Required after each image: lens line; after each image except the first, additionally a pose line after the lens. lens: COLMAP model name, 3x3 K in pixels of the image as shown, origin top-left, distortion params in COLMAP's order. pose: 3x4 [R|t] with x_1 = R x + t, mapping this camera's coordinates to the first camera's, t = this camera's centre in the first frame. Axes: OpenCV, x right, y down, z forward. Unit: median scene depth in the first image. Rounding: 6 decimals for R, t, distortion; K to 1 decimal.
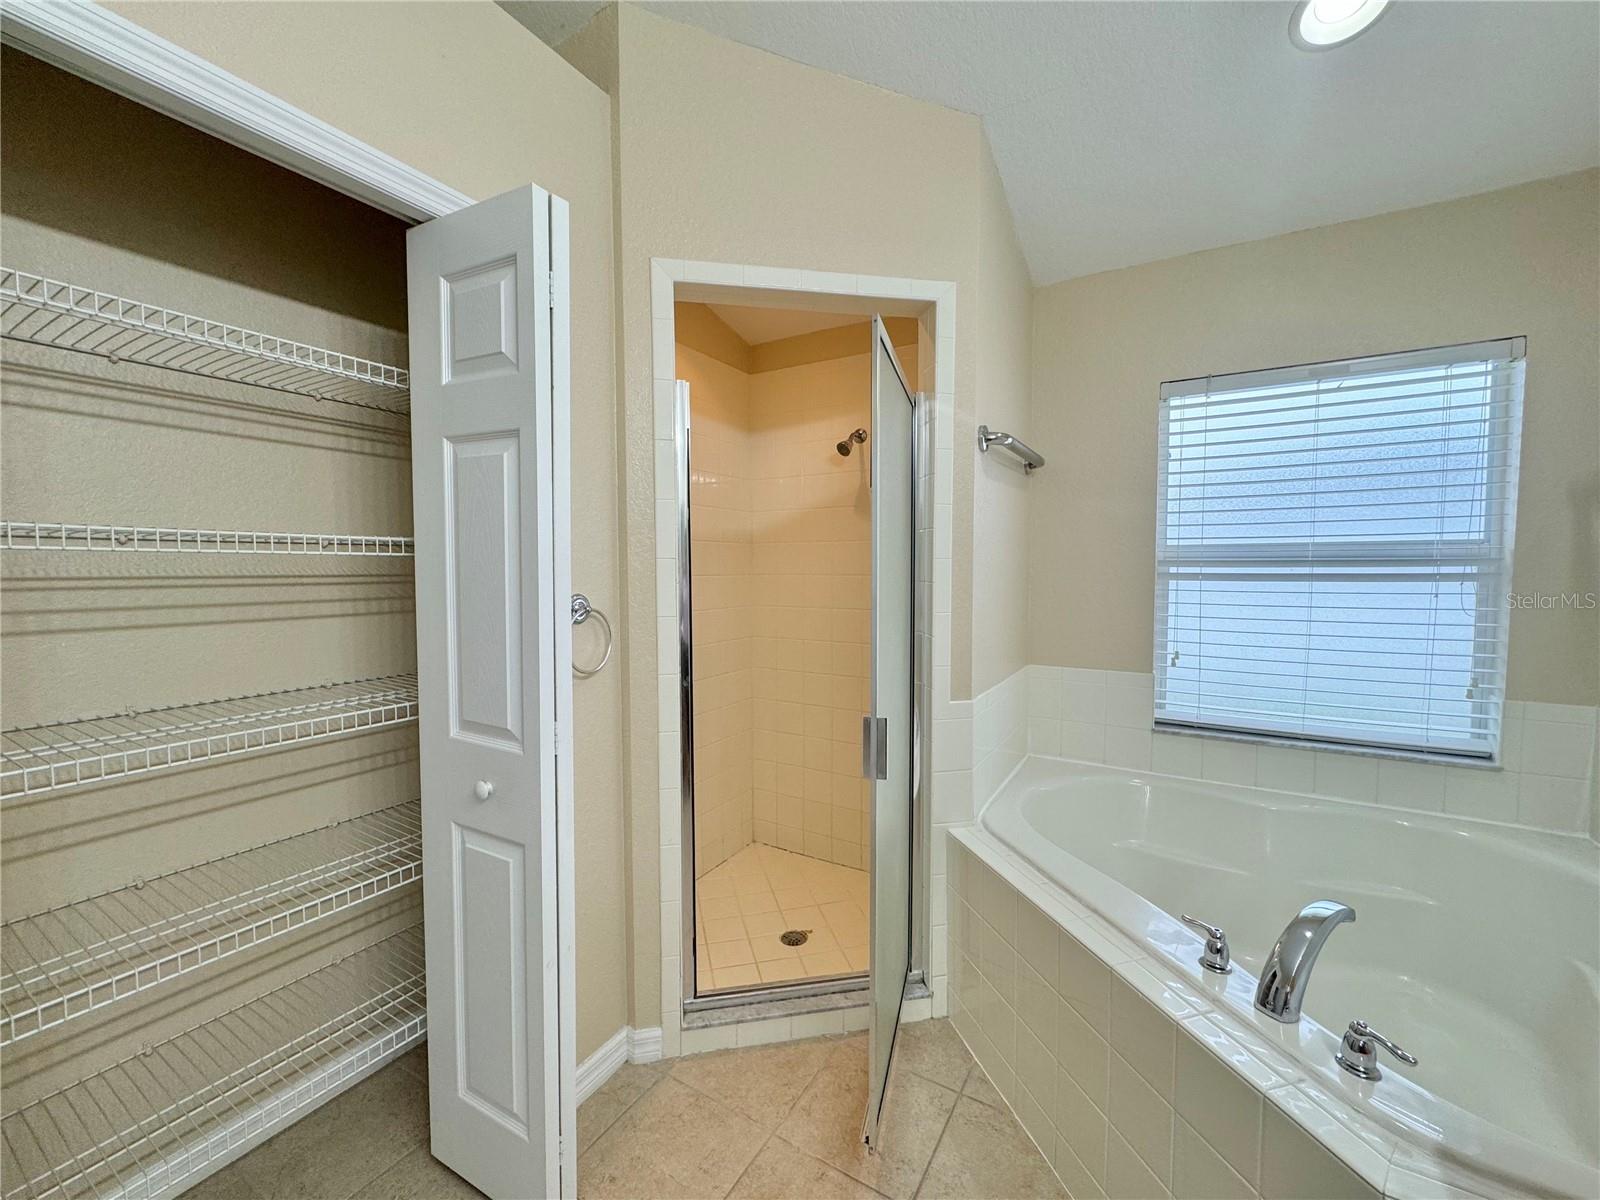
lens RADIAL K [[636.4, 0, 802.0], [0, 636.4, 599.9], [0, 0, 1]] dist [-0.002174, 0.000763]
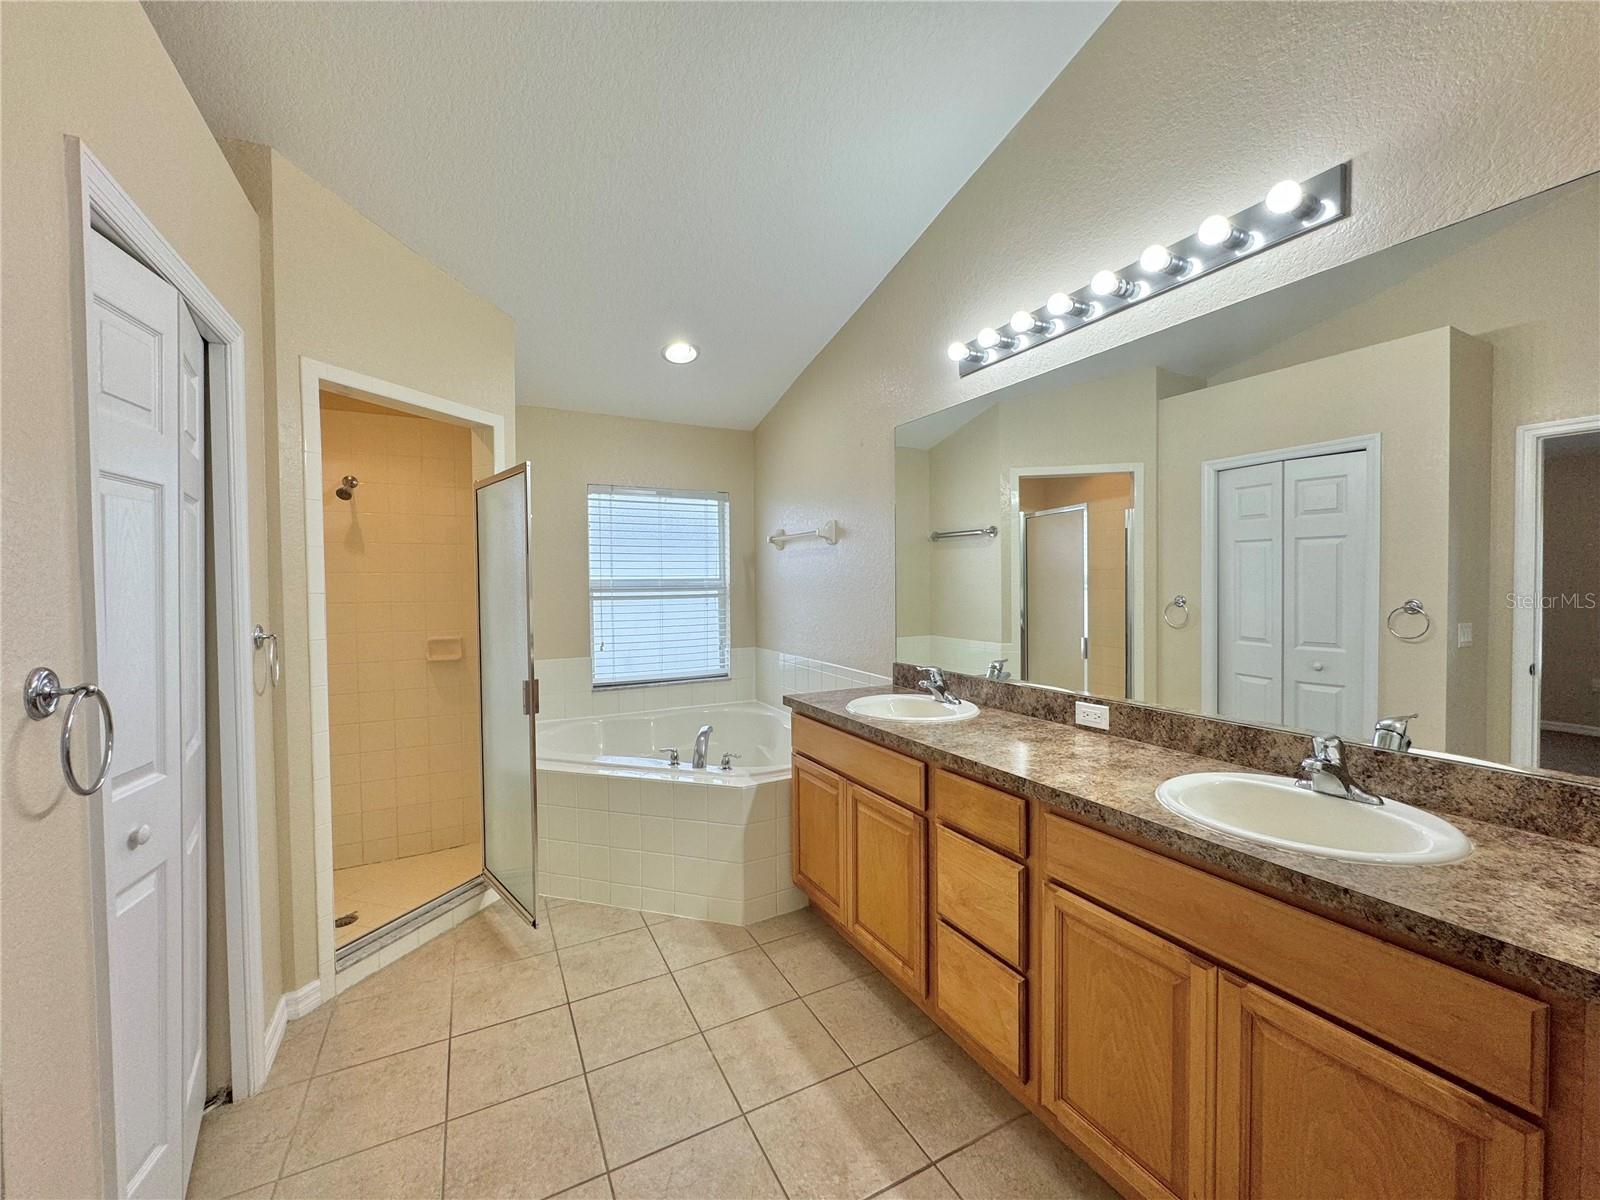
lens RADIAL K [[636.4, 0, 802.0], [0, 636.4, 599.9], [0, 0, 1]] dist [-0.002174, 0.000763]
pose [[0.520442, -0.025628, 0.853513, -0.709750], [0.050586, 0.998719, -0.000858, -0.003566], [-0.852398, 0.043622, 0.521072, -0.423599]]
